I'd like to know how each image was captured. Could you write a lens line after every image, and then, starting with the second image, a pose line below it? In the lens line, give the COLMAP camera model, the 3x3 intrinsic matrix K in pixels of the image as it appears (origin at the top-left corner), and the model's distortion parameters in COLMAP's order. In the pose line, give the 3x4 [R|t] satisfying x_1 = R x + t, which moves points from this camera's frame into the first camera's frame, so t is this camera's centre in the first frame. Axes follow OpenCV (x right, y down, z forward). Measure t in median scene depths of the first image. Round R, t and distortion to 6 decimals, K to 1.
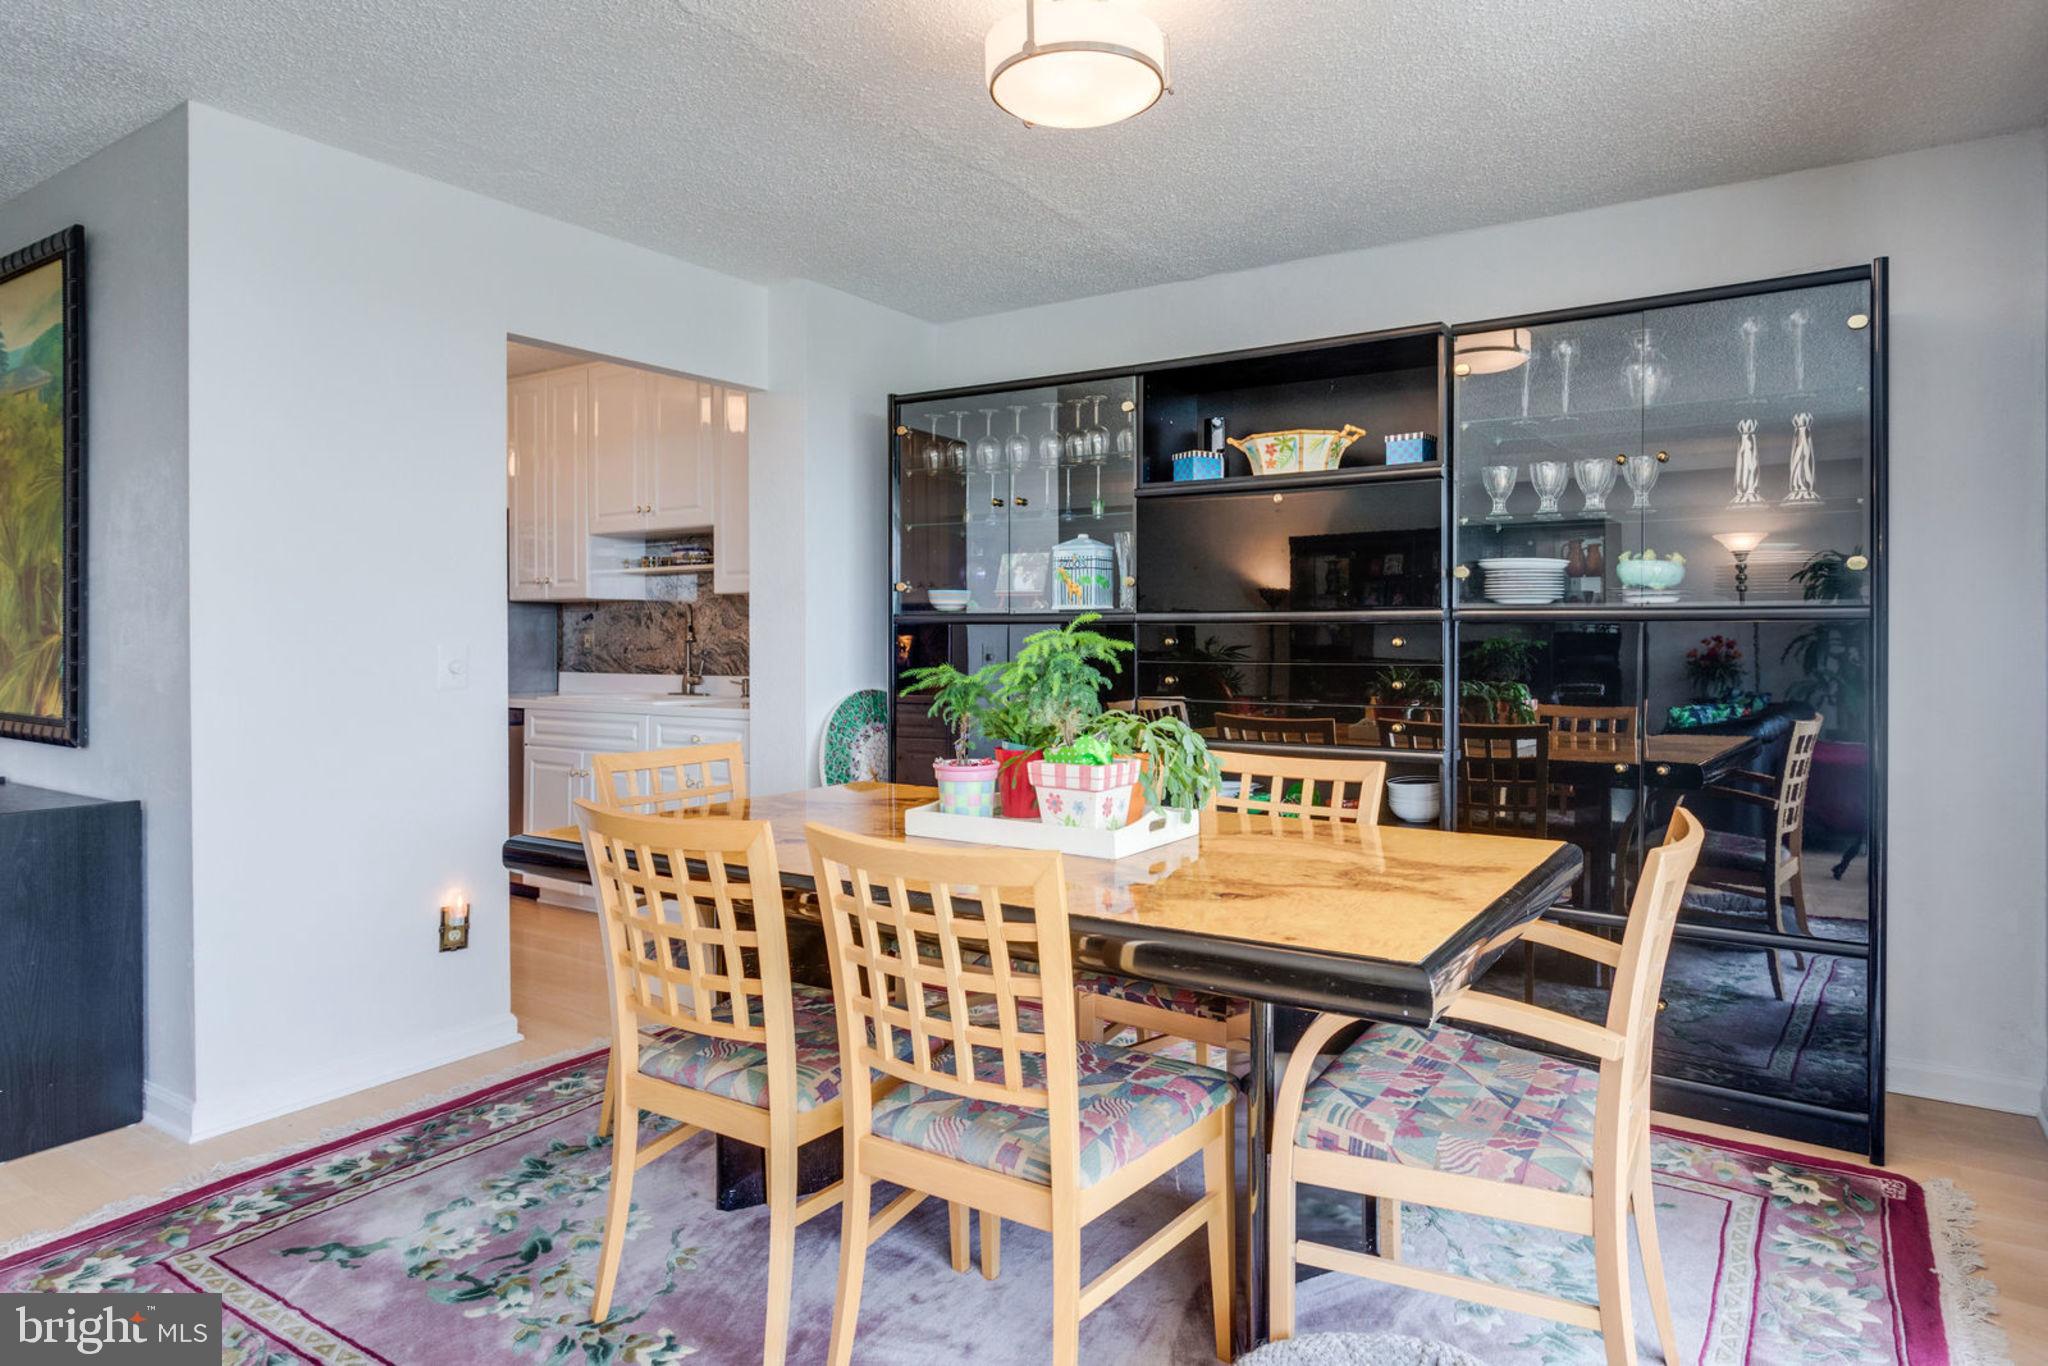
lens RADIAL K [[1220.3, 0, 1032.3], [0, 1220.3, 636.7], [0, 0, 1]] dist [-0.000613, 0.000089]
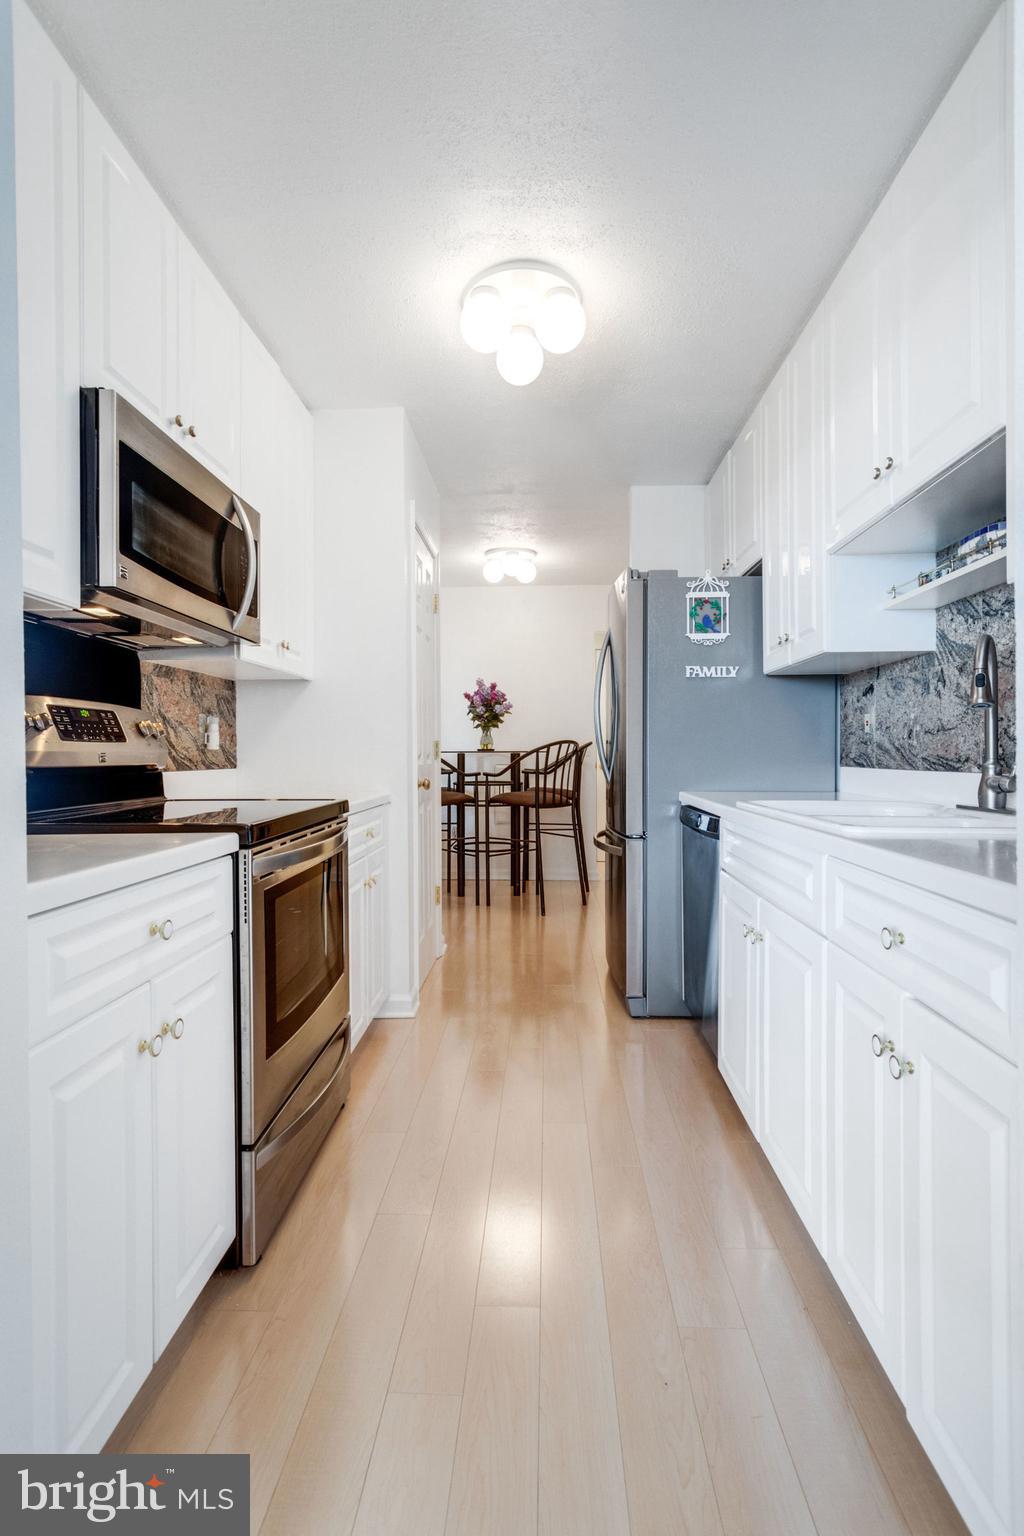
lens RADIAL K [[741.2, 0, 514.8], [0, 741.2, 749.4], [0, 0, 1]] dist [0.003068, 0.001731]
pose [[0.521172, -0.002763, -0.853447, -0.112244], [-0.004575, 0.999971, -0.006032, 0.023071], [0.853439, 0.007049, 0.521144, 0.638506]]
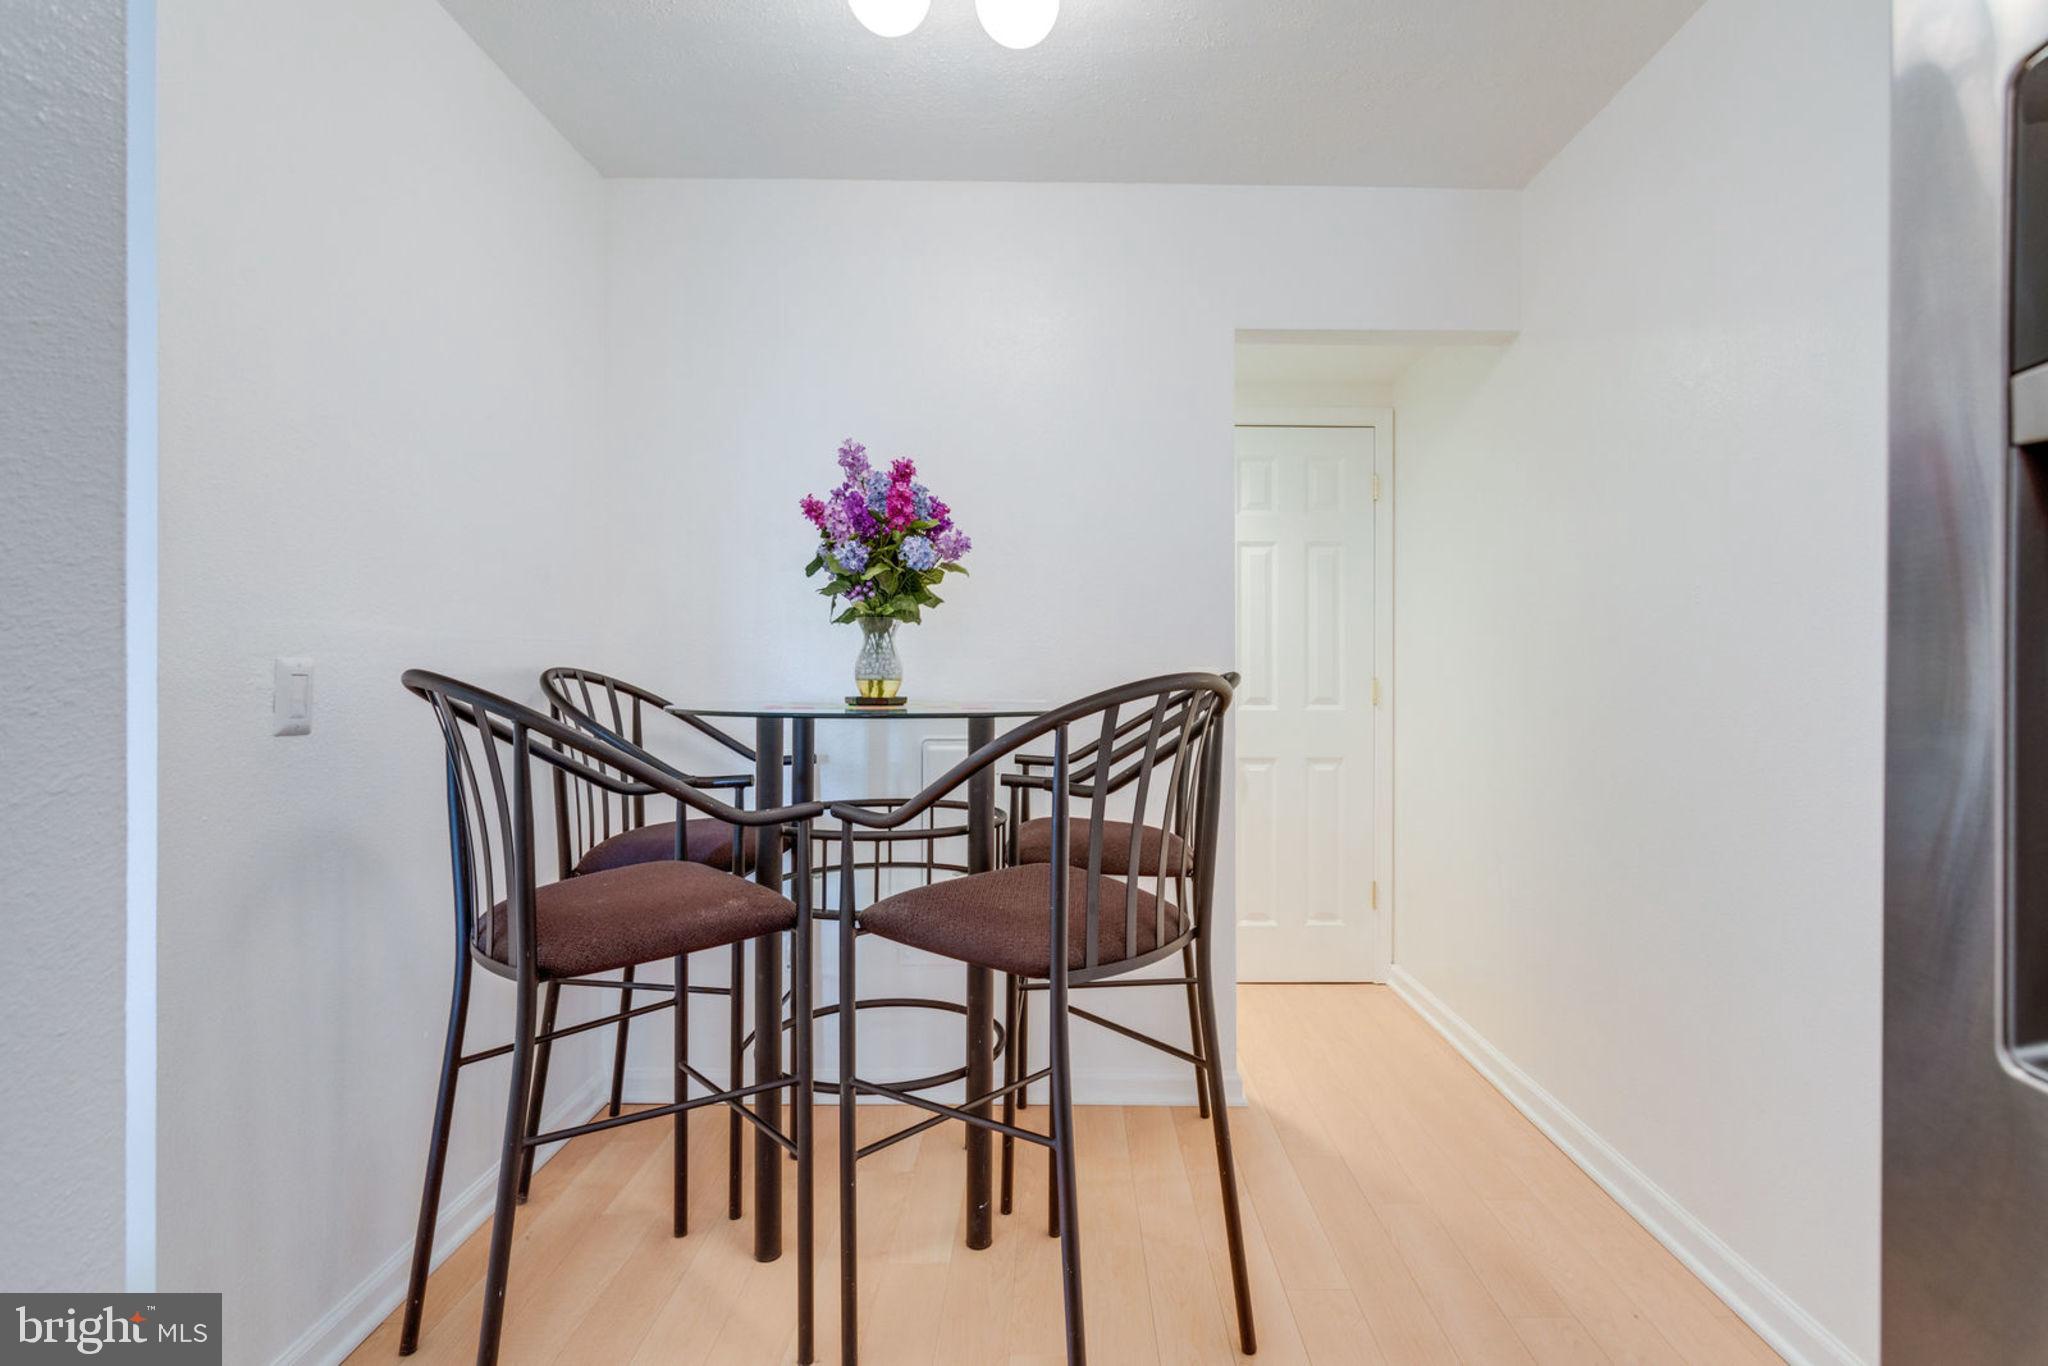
lens RADIAL K [[988.3, 0, 1078.6], [0, 988.3, 676.5], [0, 0, 1]] dist [0.003068, 0.001731]
pose [[0.574455, 0.006811, -0.818508, -0.583100], [-0.009606, 0.999953, 0.001579, 0.009220], [0.818480, 0.006956, 0.574494, 0.940794]]
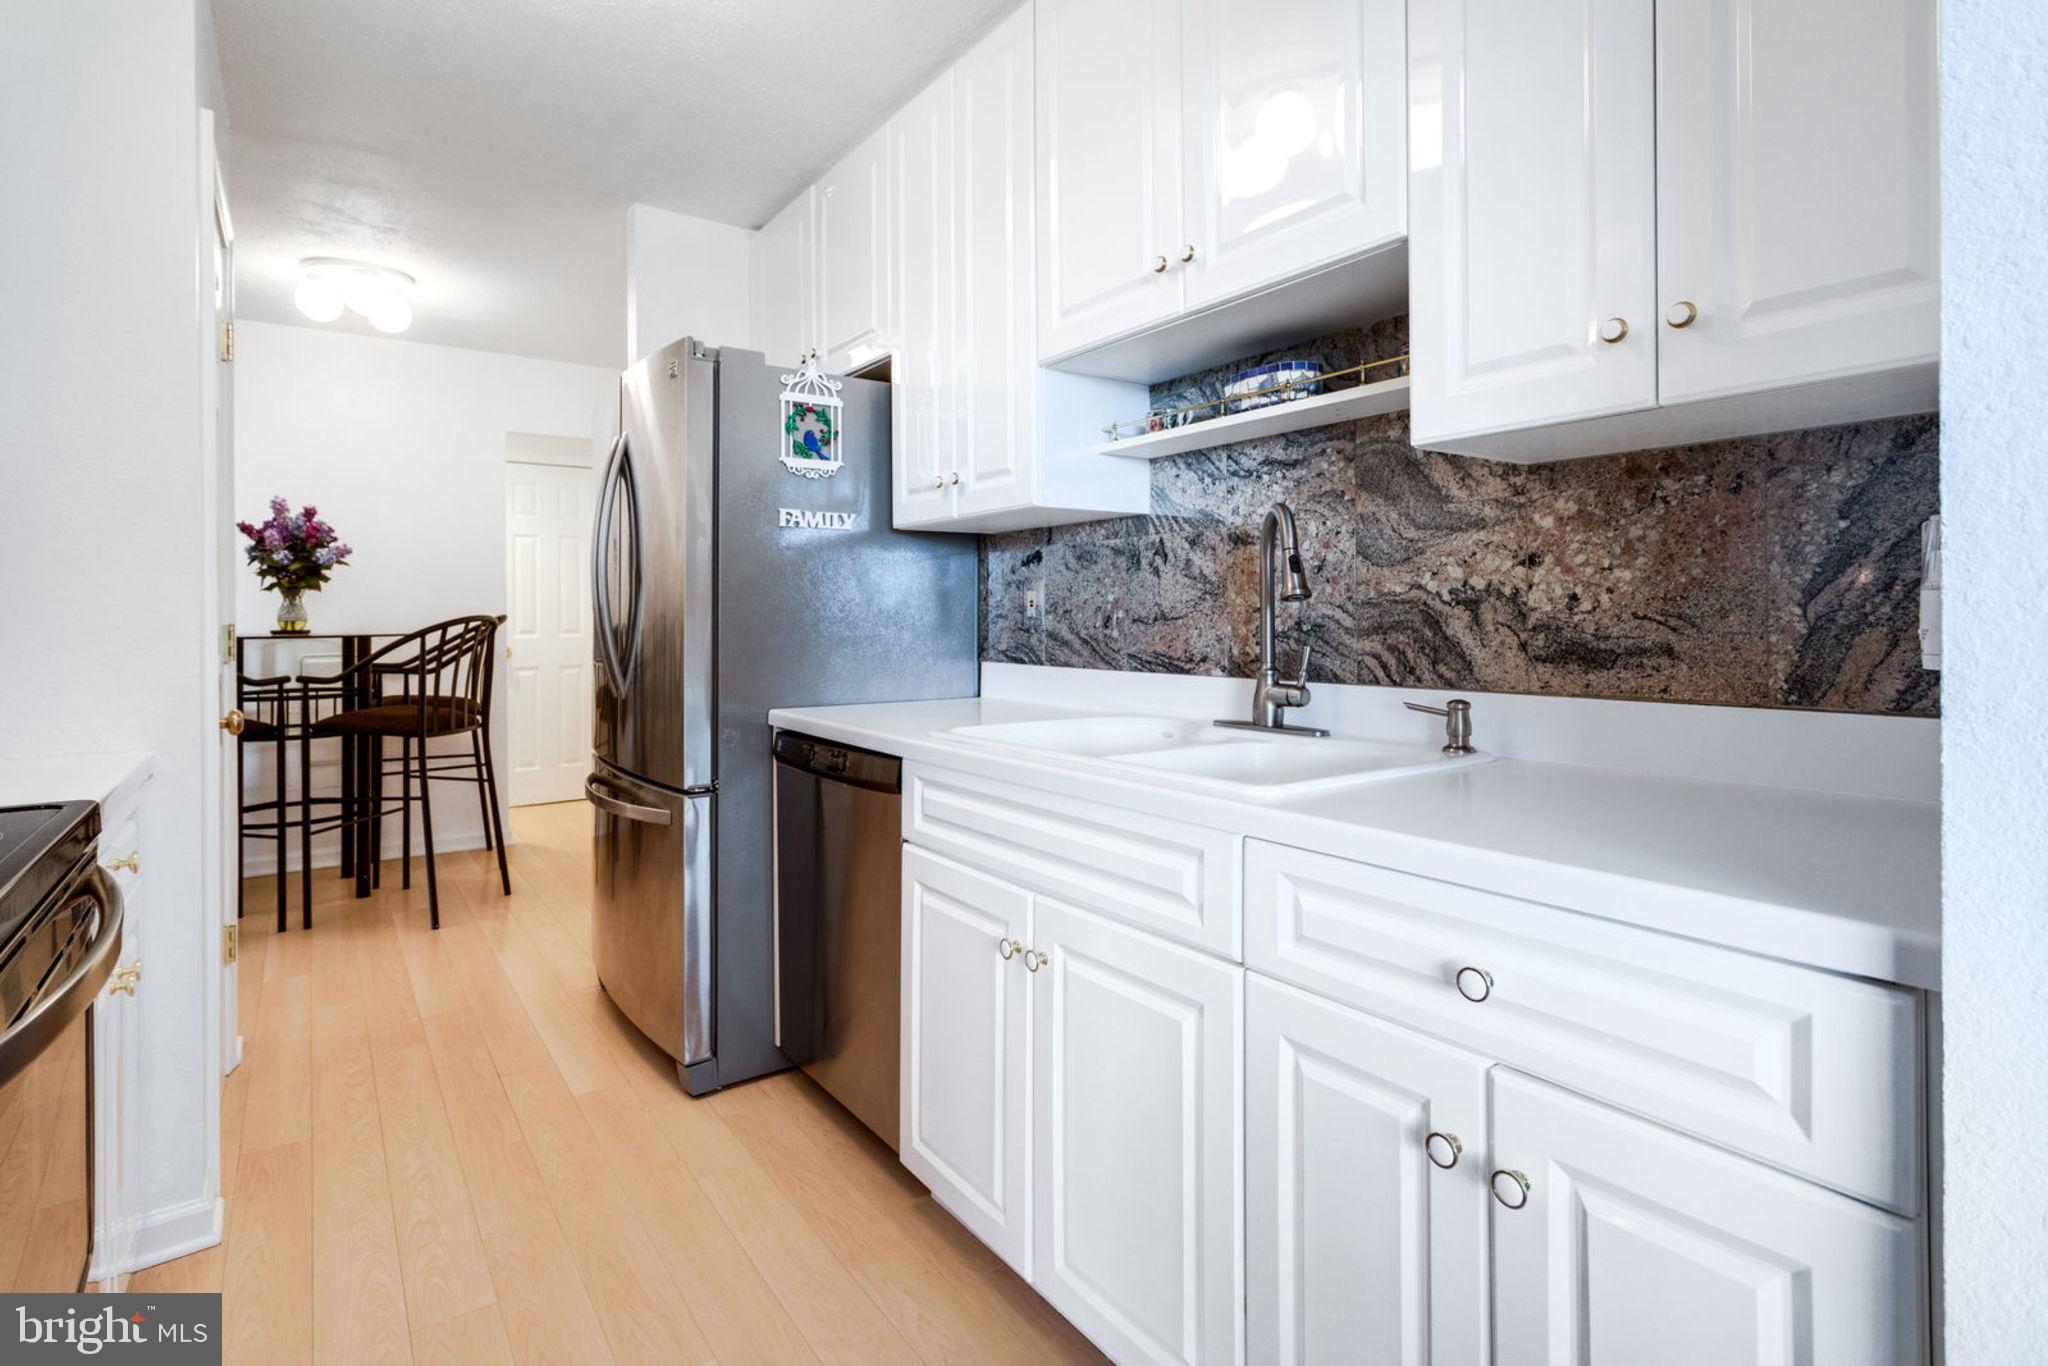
lens RADIAL K [[988.3, 0, 1009.7], [0, 988.3, 608.3], [0, 0, 1]] dist [0.003068, 0.001731]
pose [[0.937282, -0.004126, -0.348548, -0.240199], [0.001468, 0.999968, -0.007889, 0.009052], [0.348569, 0.006883, 0.937258, 0.639168]]
